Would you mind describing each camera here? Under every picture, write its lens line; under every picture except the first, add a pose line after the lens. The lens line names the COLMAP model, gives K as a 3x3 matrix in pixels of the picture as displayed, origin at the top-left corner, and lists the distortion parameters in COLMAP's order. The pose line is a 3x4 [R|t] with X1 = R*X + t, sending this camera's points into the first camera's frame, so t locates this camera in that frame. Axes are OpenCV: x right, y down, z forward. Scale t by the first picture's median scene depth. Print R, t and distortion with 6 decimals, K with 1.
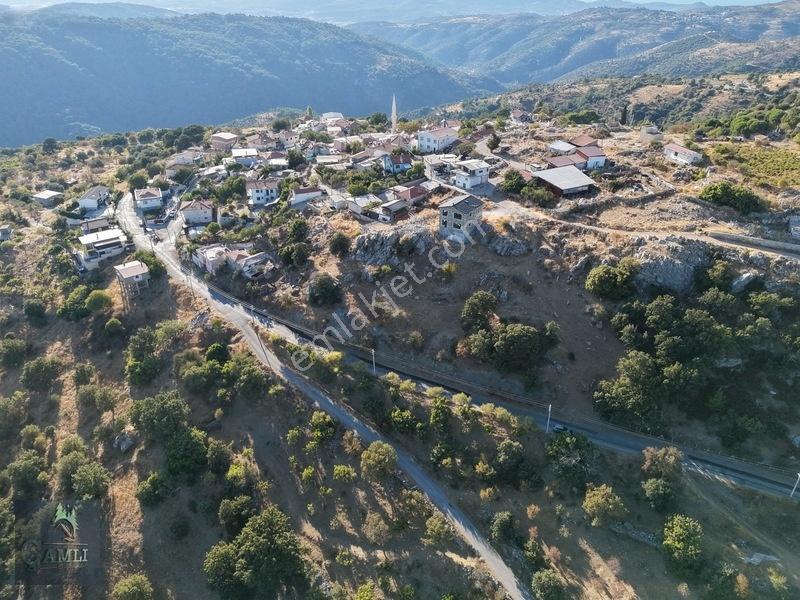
lens RADIAL K [[586.1, 0, 399.2], [0, 586.1, 298.1], [0, 0, 1]] dist [0.078157, -0.072274]
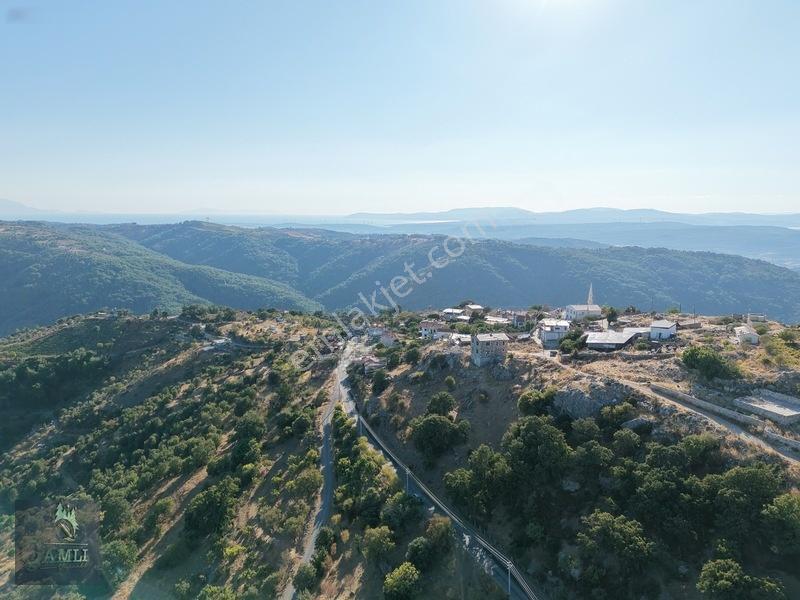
lens RADIAL K [[586.1, 0, 399.2], [0, 586.1, 298.1], [0, 0, 1]] dist [0.078157, -0.072274]
pose [[0.762802, 0.098421, -0.639098, 0.698106], [-0.319961, 0.916324, -0.240780, 0.112648], [0.561923, 0.388154, 0.730465, -0.018077]]
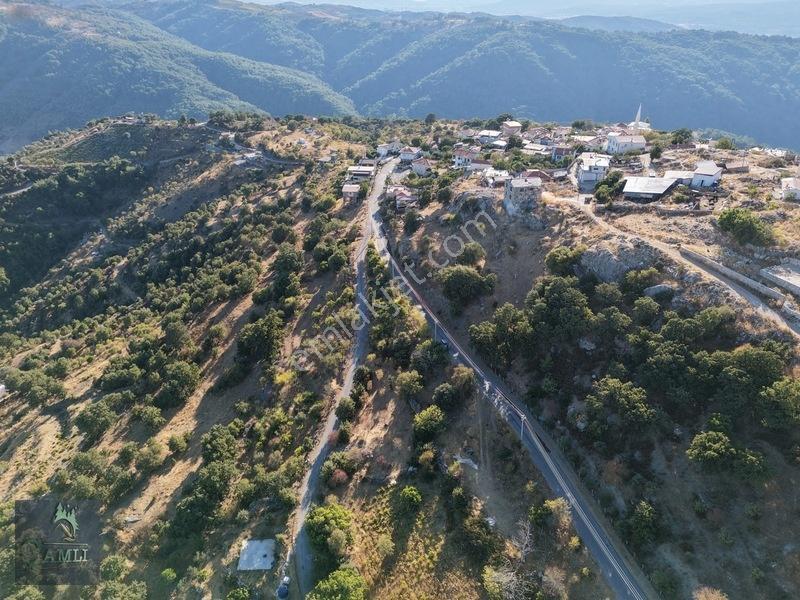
lens RADIAL K [[586.1, 0, 399.2], [0, 586.1, 298.1], [0, 0, 1]] dist [0.078157, -0.072274]
pose [[0.726905, 0.325329, -0.604789, 0.688987], [-0.337628, 0.936186, 0.097795, 0.027846], [0.598010, 0.133106, 0.790359, -0.057688]]
